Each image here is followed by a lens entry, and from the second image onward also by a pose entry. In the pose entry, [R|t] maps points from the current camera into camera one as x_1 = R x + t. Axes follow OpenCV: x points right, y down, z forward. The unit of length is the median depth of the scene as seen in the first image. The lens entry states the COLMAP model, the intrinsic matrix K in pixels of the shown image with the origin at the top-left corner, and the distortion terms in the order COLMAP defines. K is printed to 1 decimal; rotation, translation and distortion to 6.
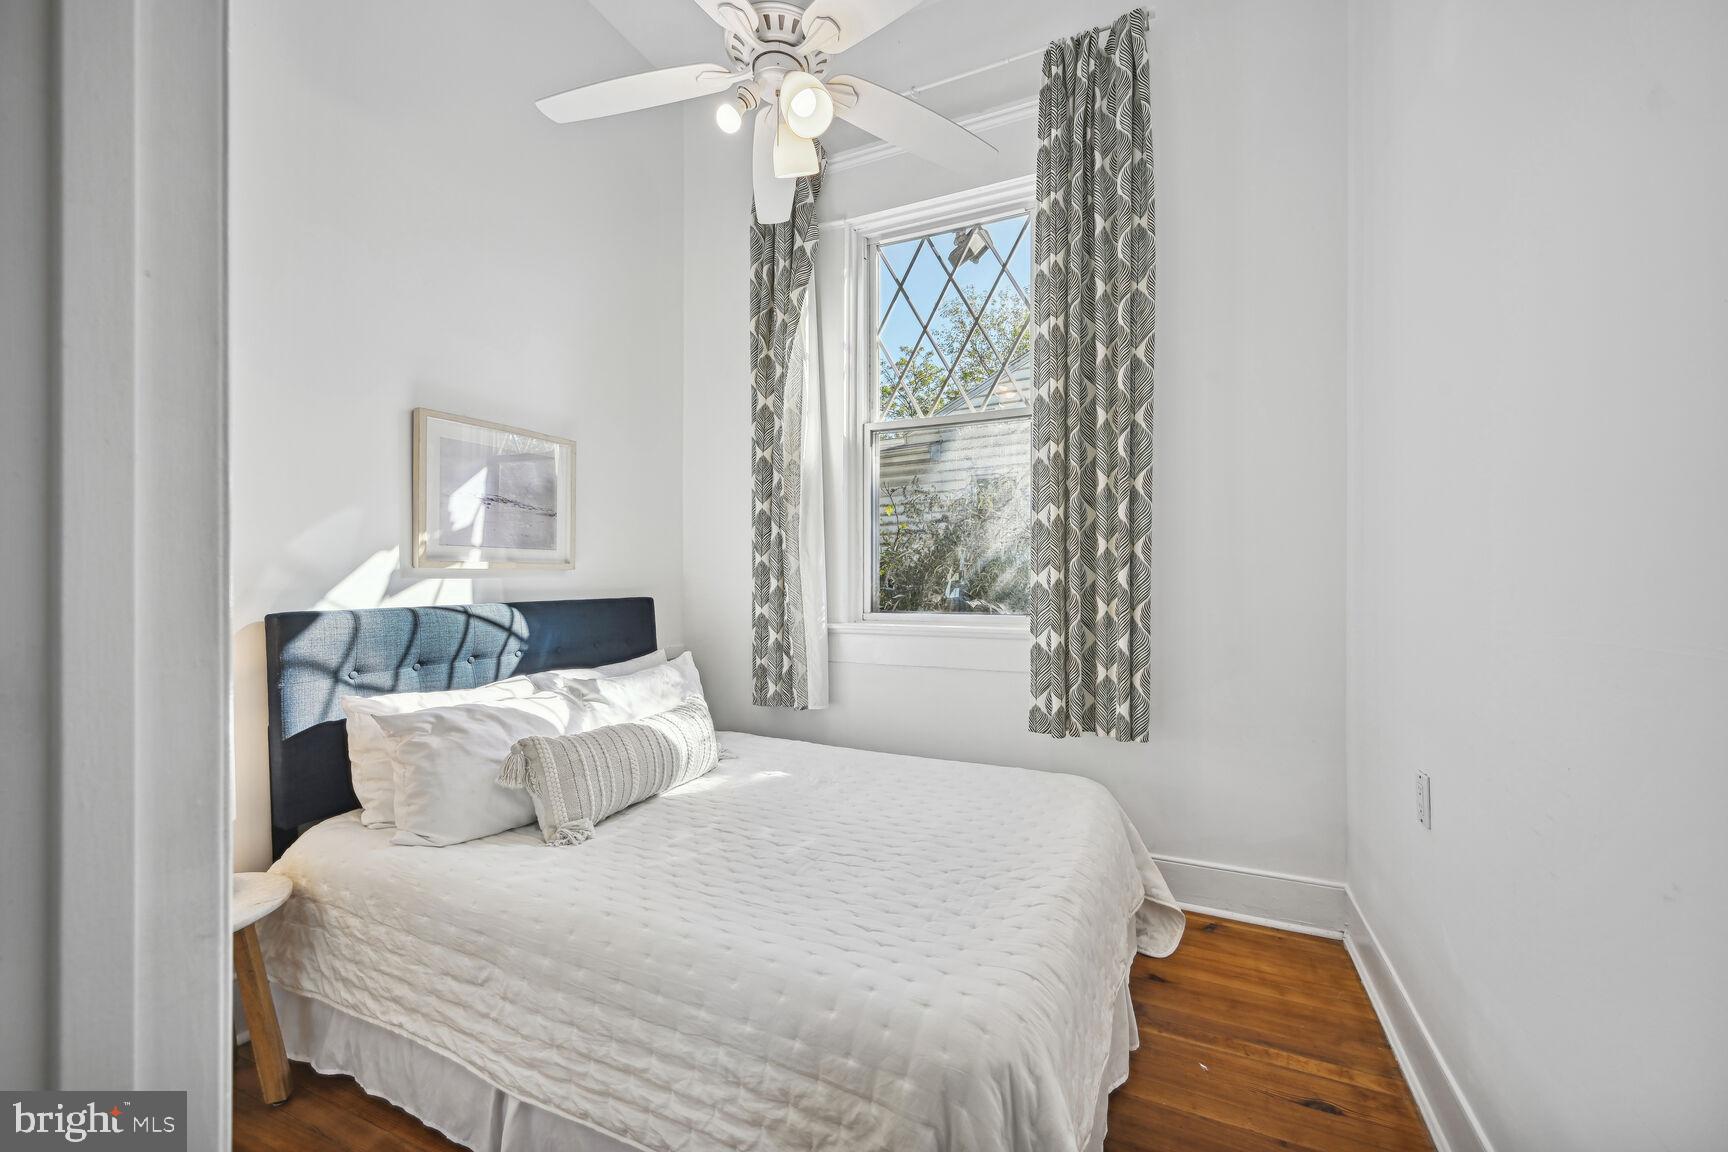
lens RADIAL K [[700.6, 0, 866.4], [0, 700.6, 581.7], [0, 0, 1]] dist [-0.000697, -0.000283]
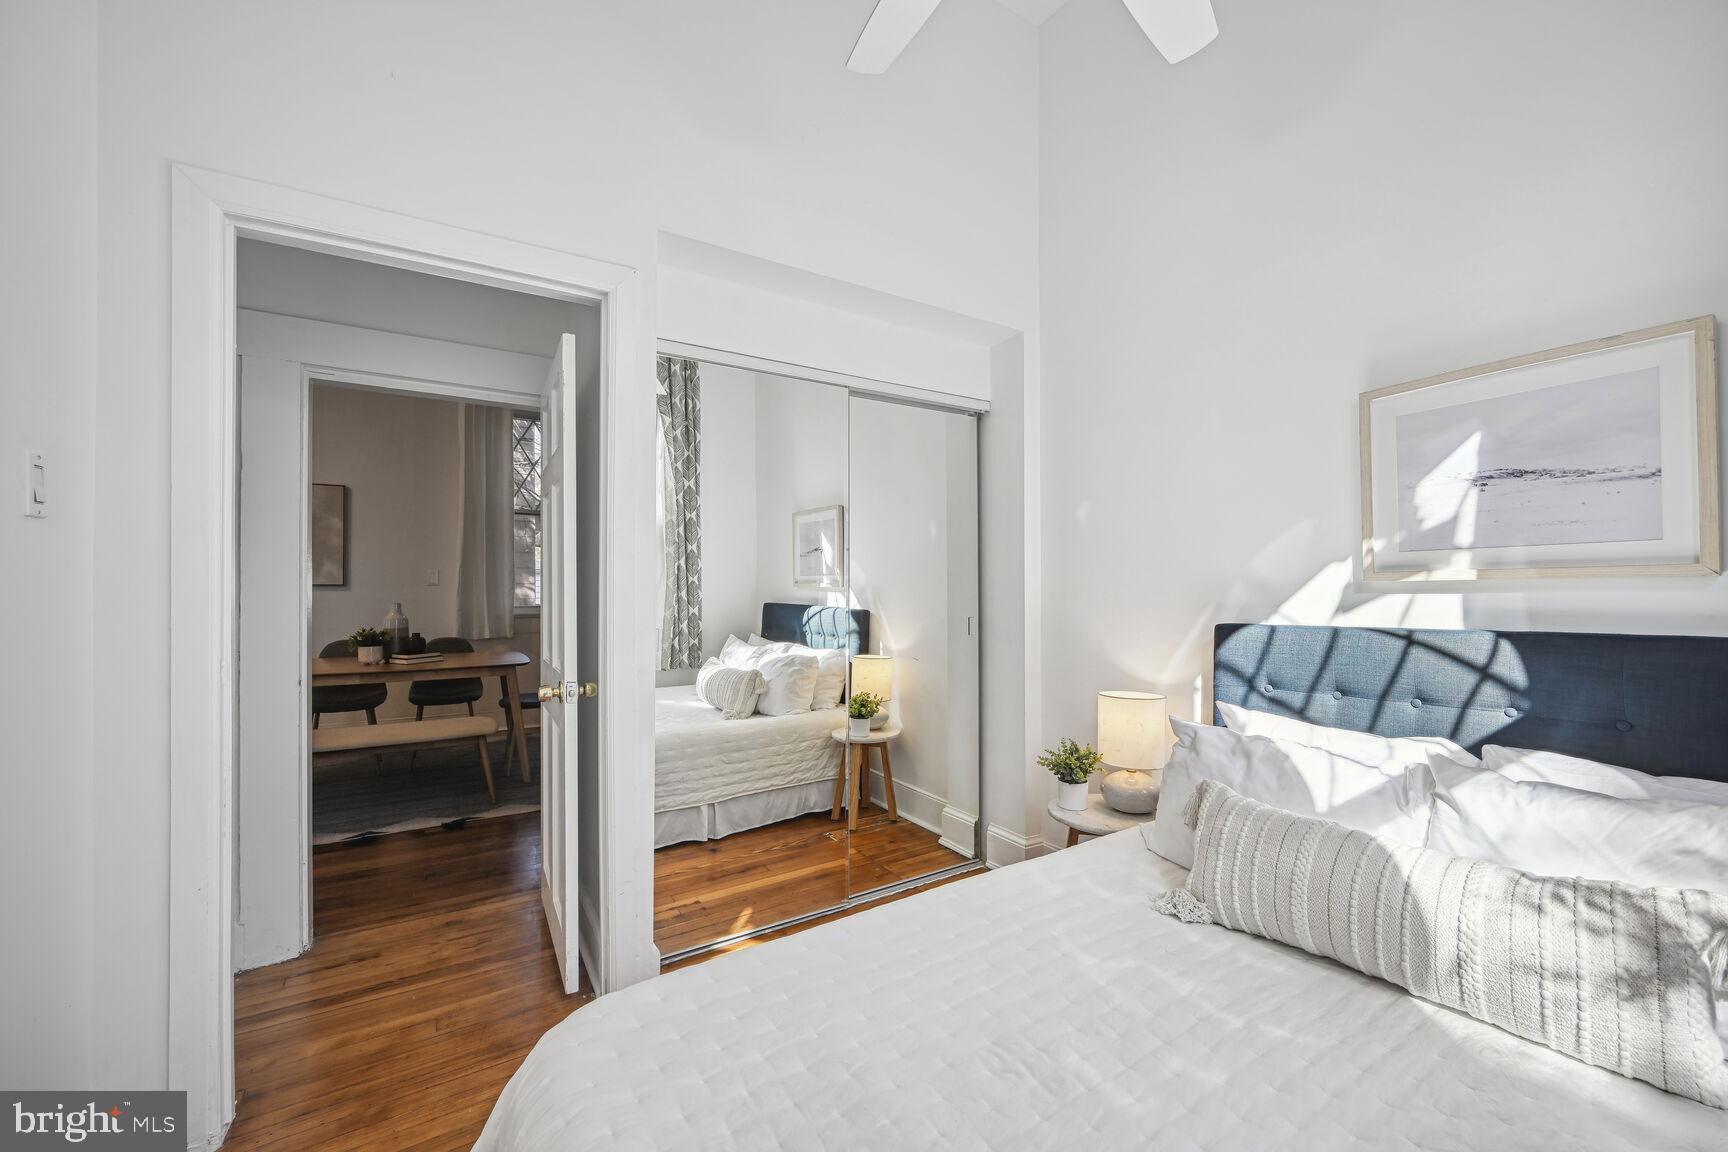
lens RADIAL K [[700.6, 0, 871.4], [0, 700.6, 579.8], [0, 0, 1]] dist [-0.000697, -0.000283]
pose [[-0.536685, -0.013455, -0.843675, 0.378544], [-0.002697, 0.999895, -0.014231, -0.006820], [0.843778, -0.005362, -0.536665, 0.916638]]
